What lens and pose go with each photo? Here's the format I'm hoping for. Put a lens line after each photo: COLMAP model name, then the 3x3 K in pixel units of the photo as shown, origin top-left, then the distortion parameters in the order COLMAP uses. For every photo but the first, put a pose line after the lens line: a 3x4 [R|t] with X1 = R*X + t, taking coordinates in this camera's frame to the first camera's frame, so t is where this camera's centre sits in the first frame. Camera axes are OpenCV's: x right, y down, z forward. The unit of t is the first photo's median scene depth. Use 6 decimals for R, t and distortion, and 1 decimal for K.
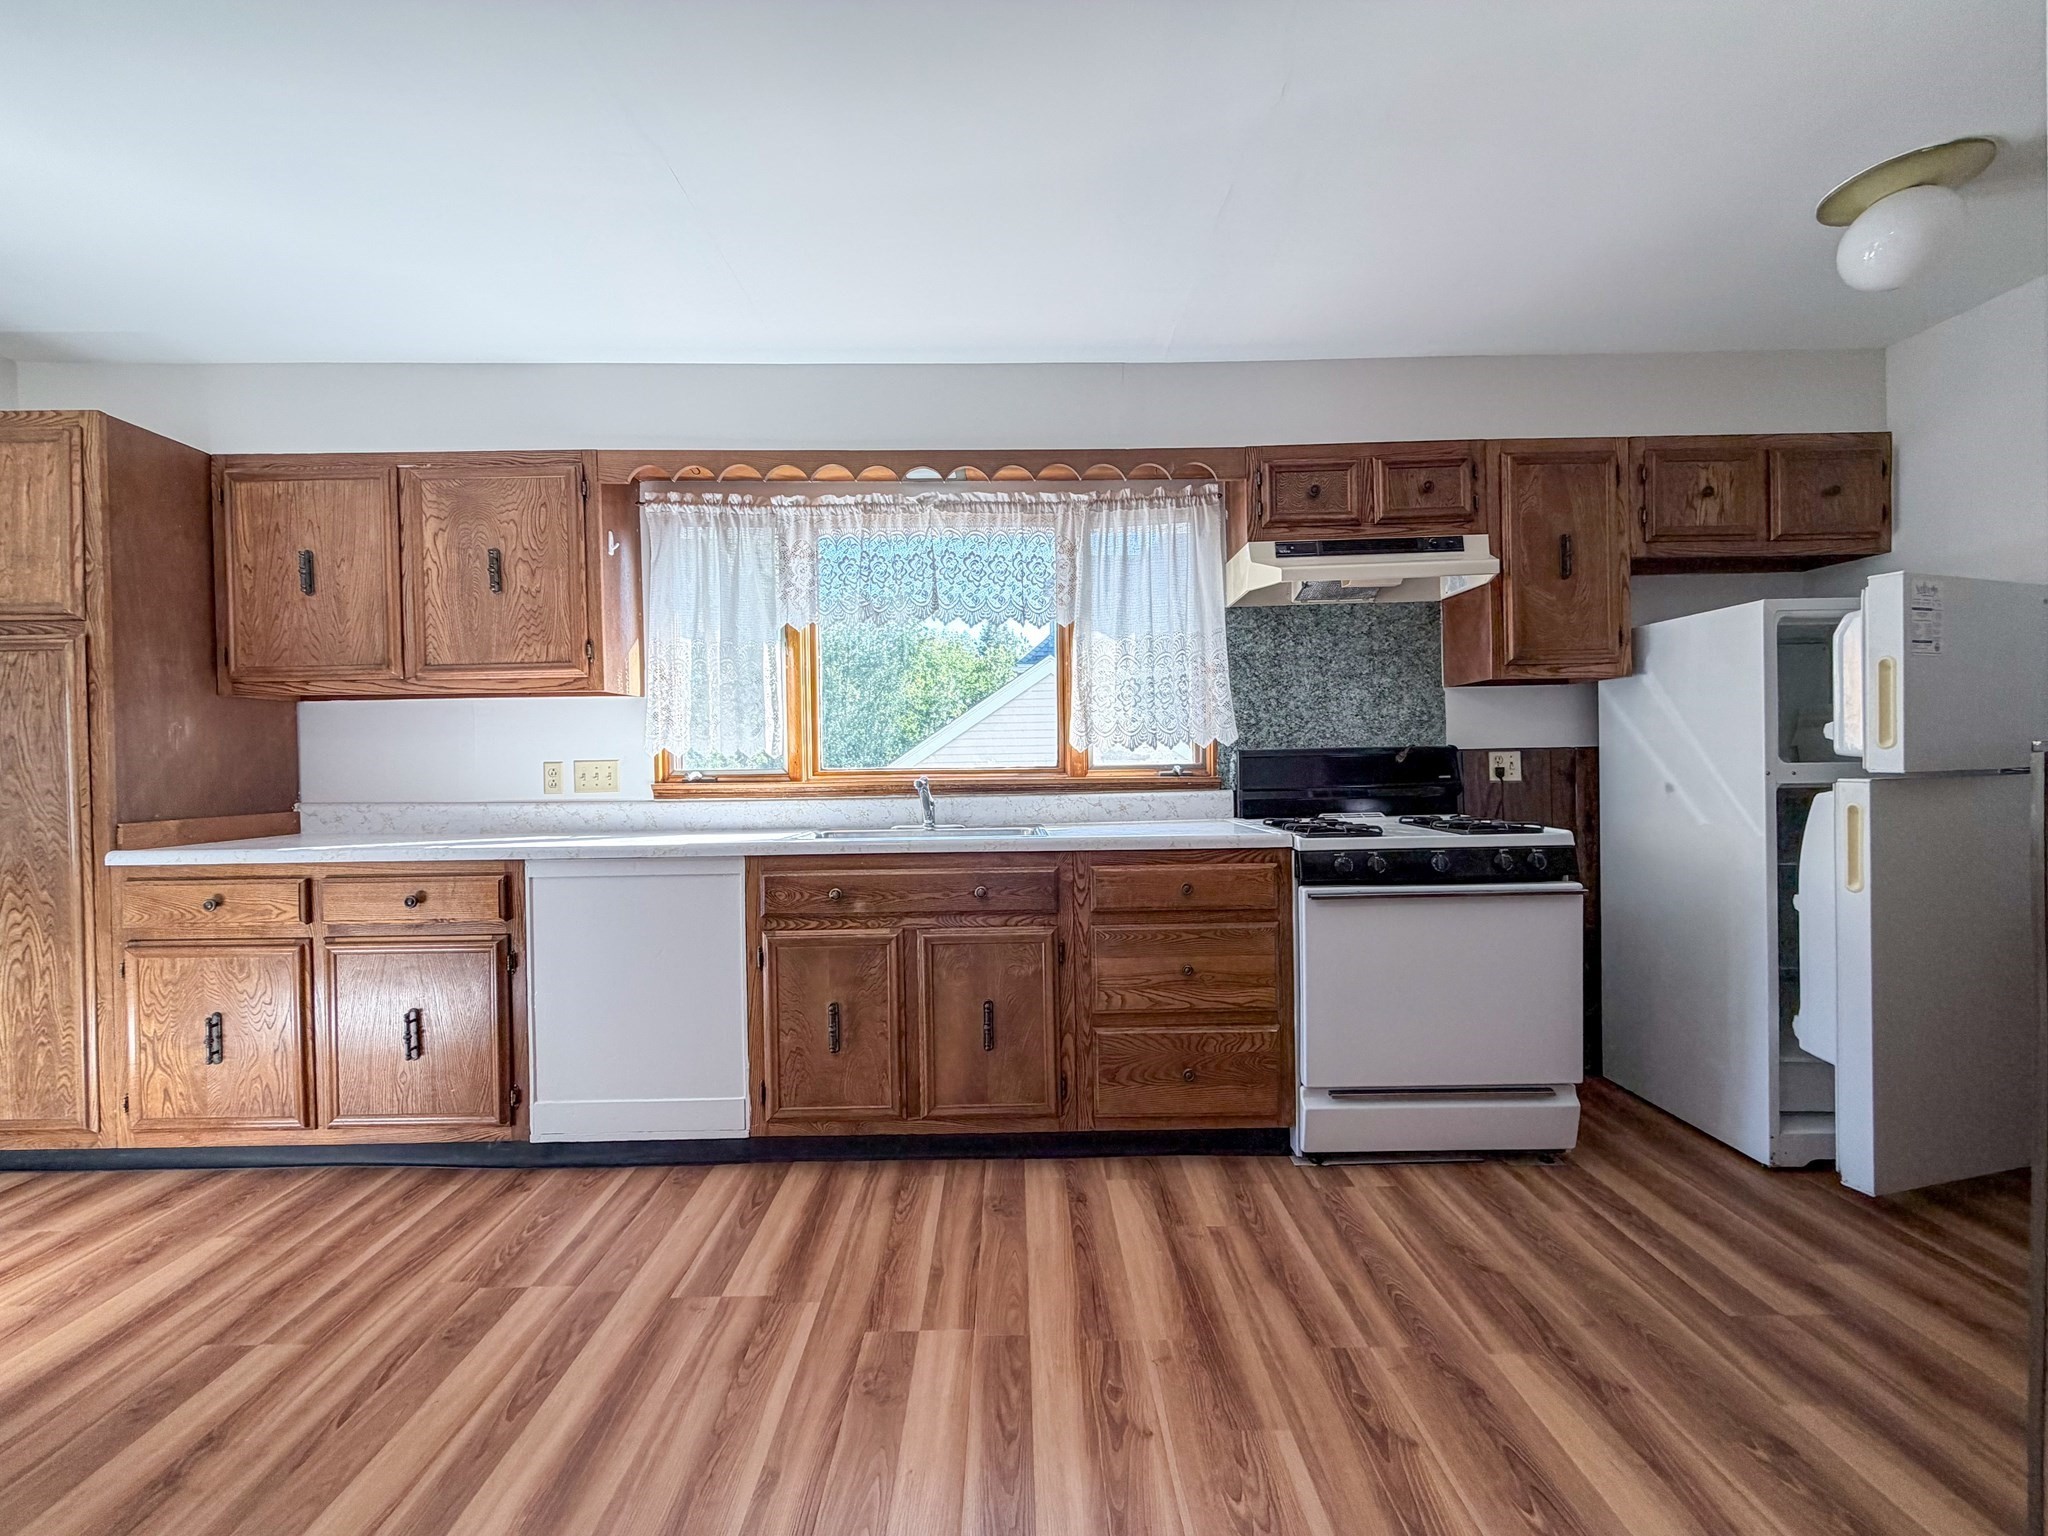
lens RADIAL K [[816.4, 0, 1018.3], [0, 816.4, 765.7], [0, 0, 1]] dist [-0.000760, 0.000462]
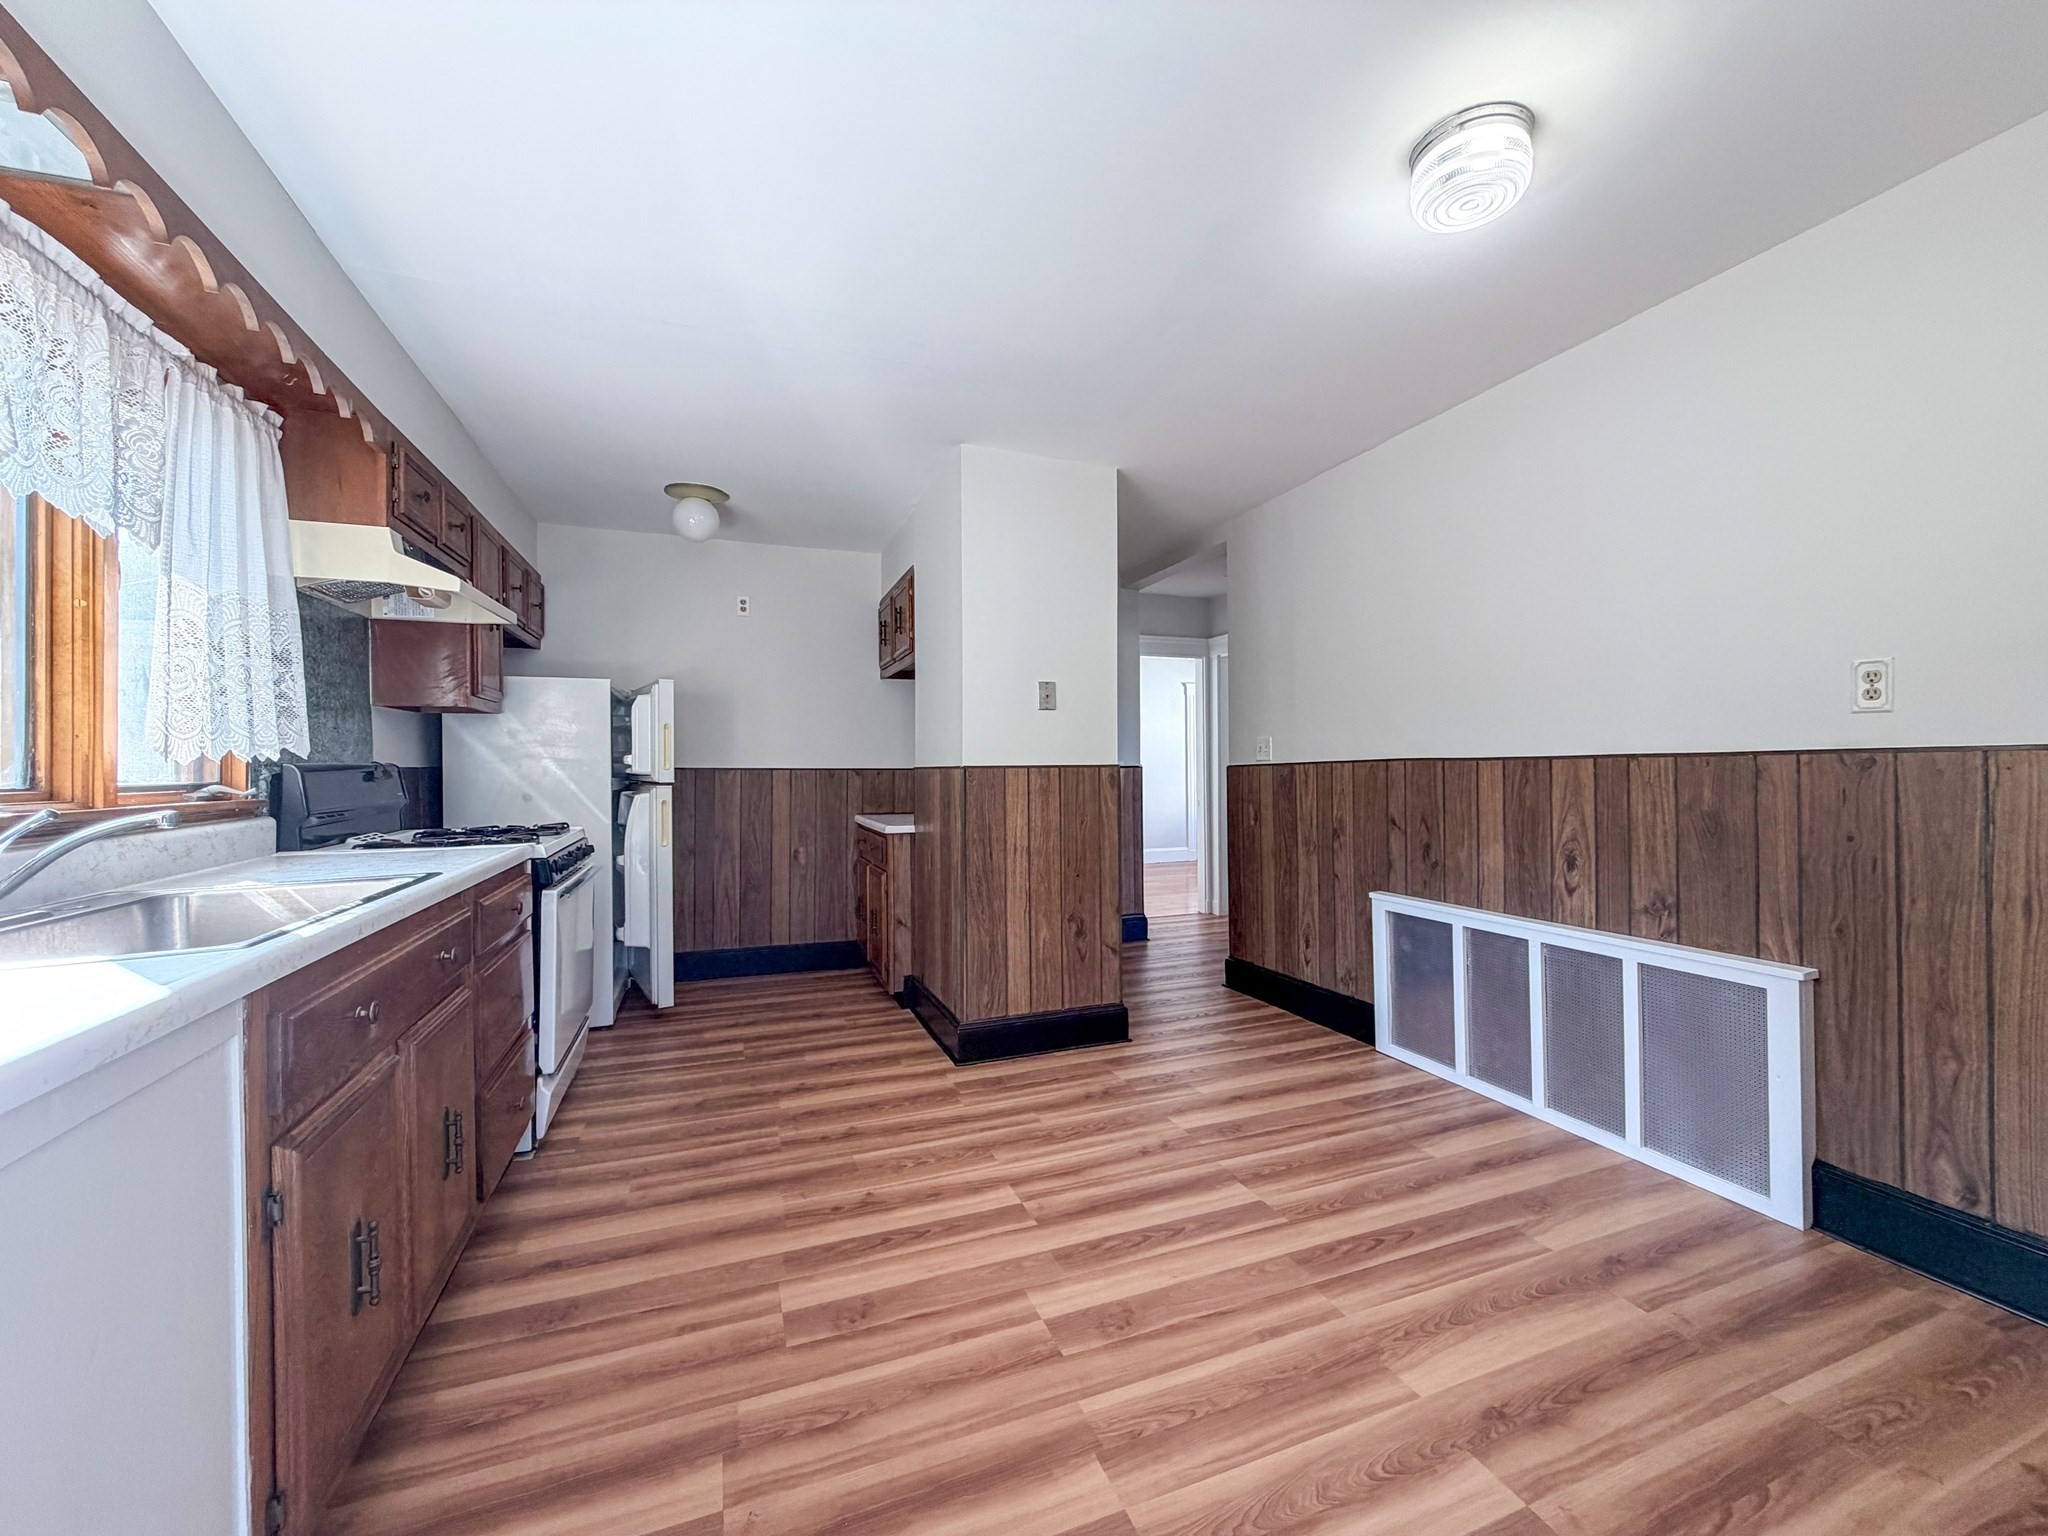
lens RADIAL K [[816.4, 0, 1018.4], [0, 816.4, 766.7], [0, 0, 1]] dist [-0.000760, 0.000462]
pose [[-0.342300, 0.016729, 0.939442, -0.877829], [0.020447, 0.999737, -0.010352, 0.006413], [-0.939368, 0.015665, -0.342552, 0.764535]]
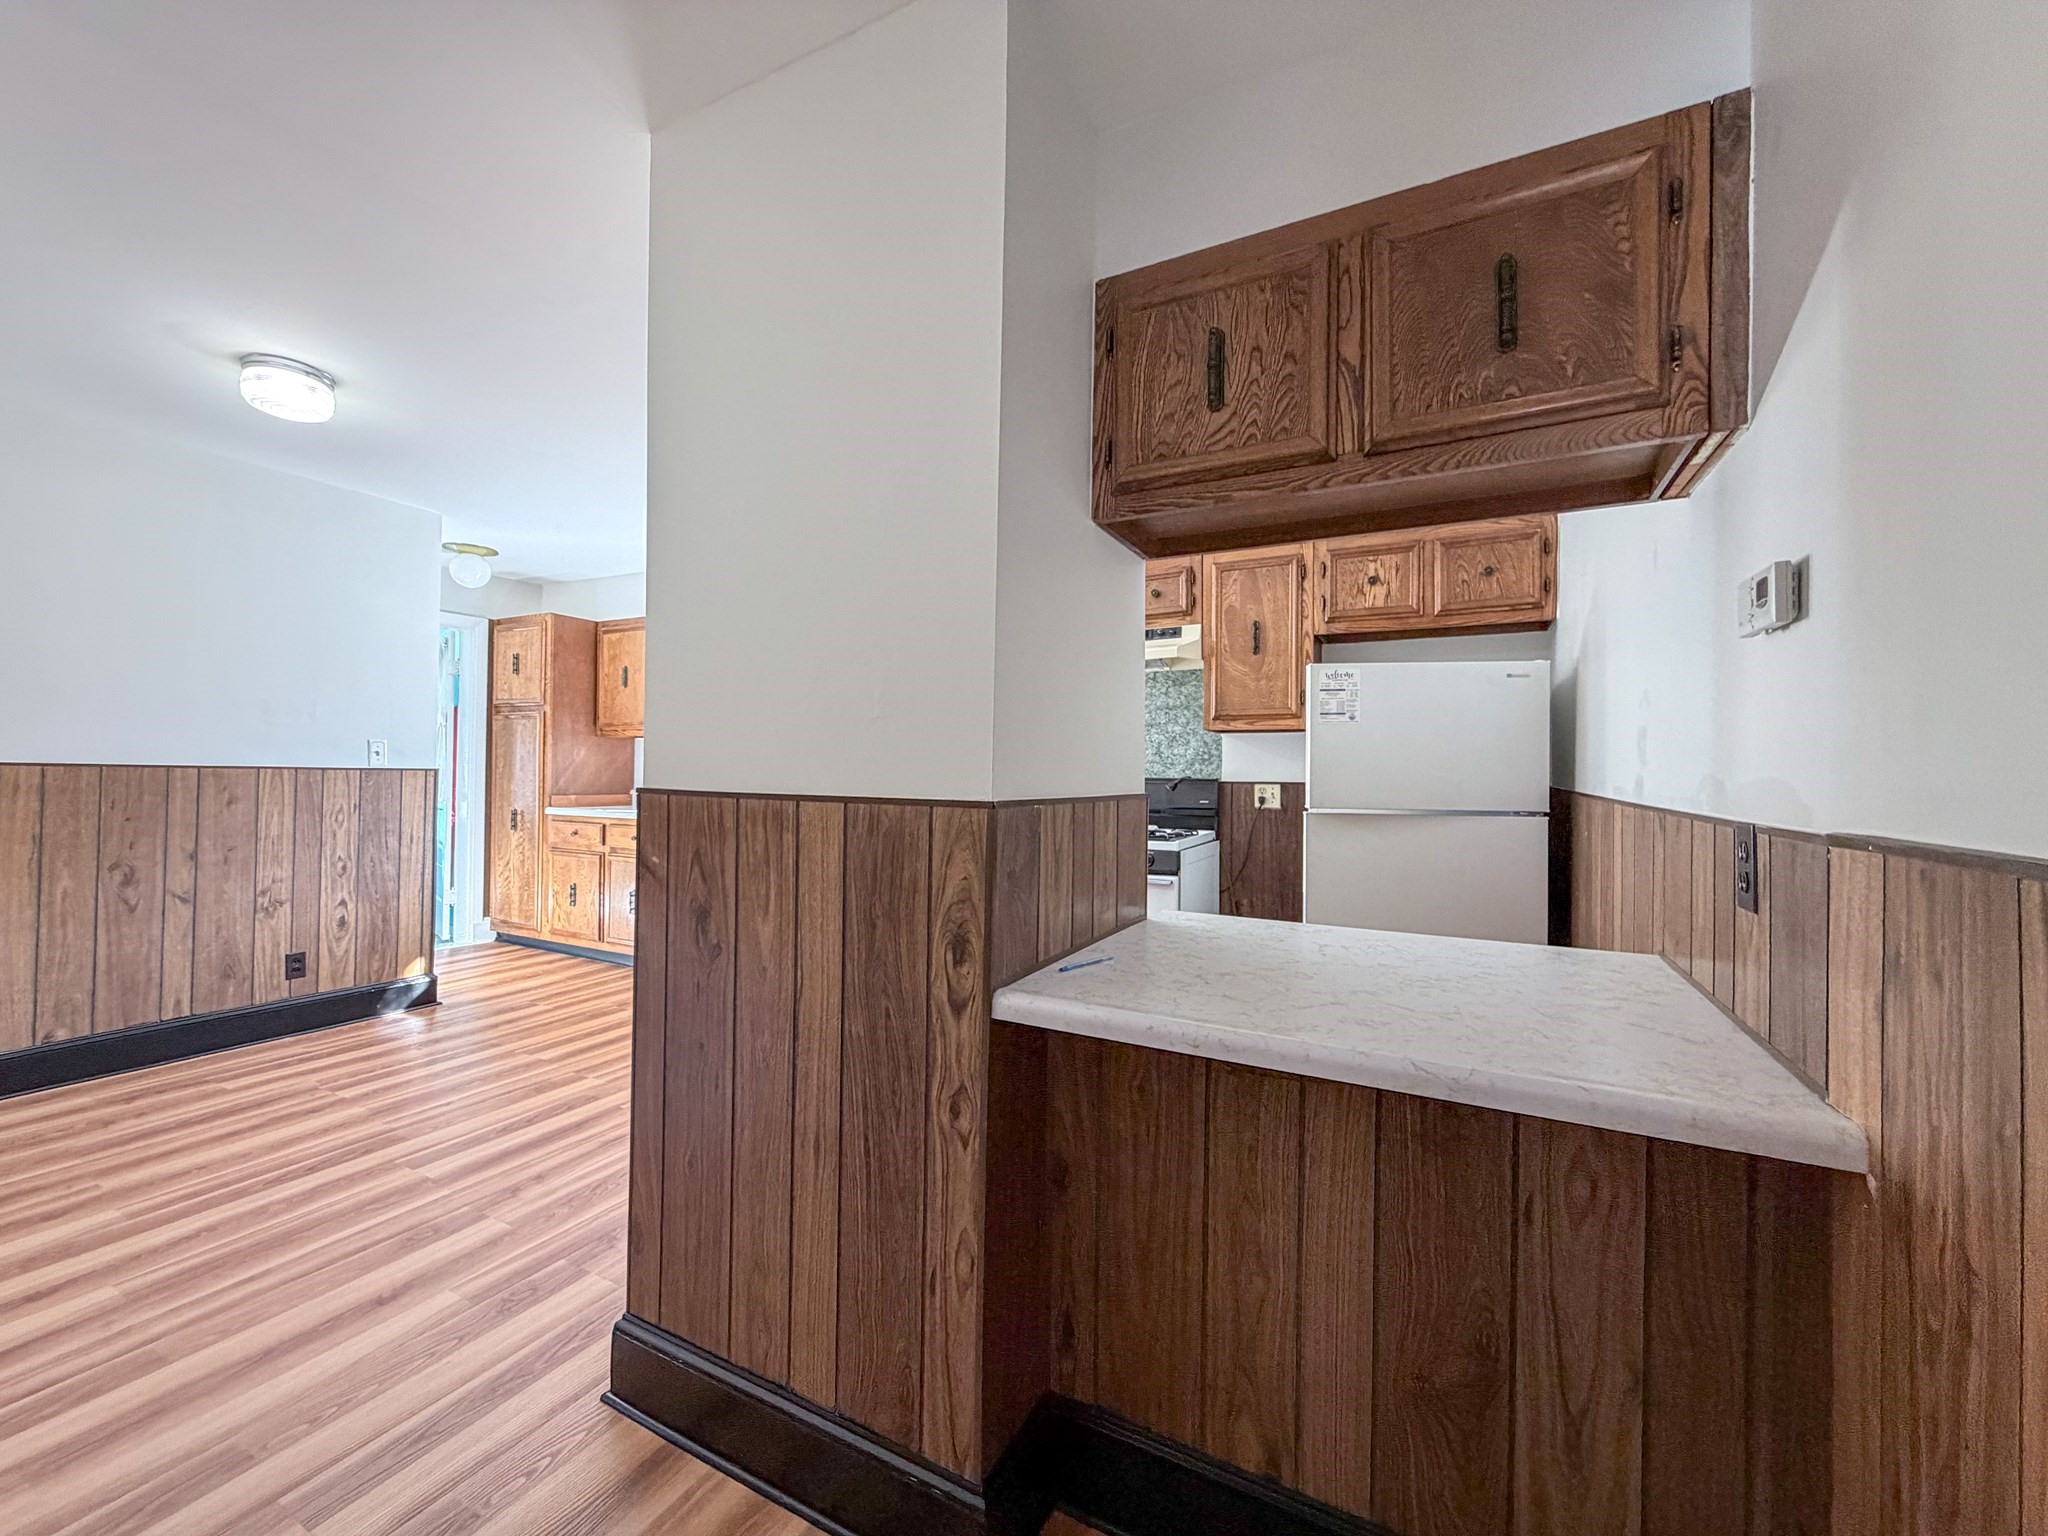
lens RADIAL K [[816.4, 0, 1023.4], [0, 816.4, 767.3], [0, 0, 1]] dist [-0.000760, 0.000462]
pose [[0.885851, 0.023693, -0.463364, 1.078897], [-0.029931, 0.999533, -0.006113, -0.031055], [0.463003, 0.019284, 0.886147, -0.386040]]
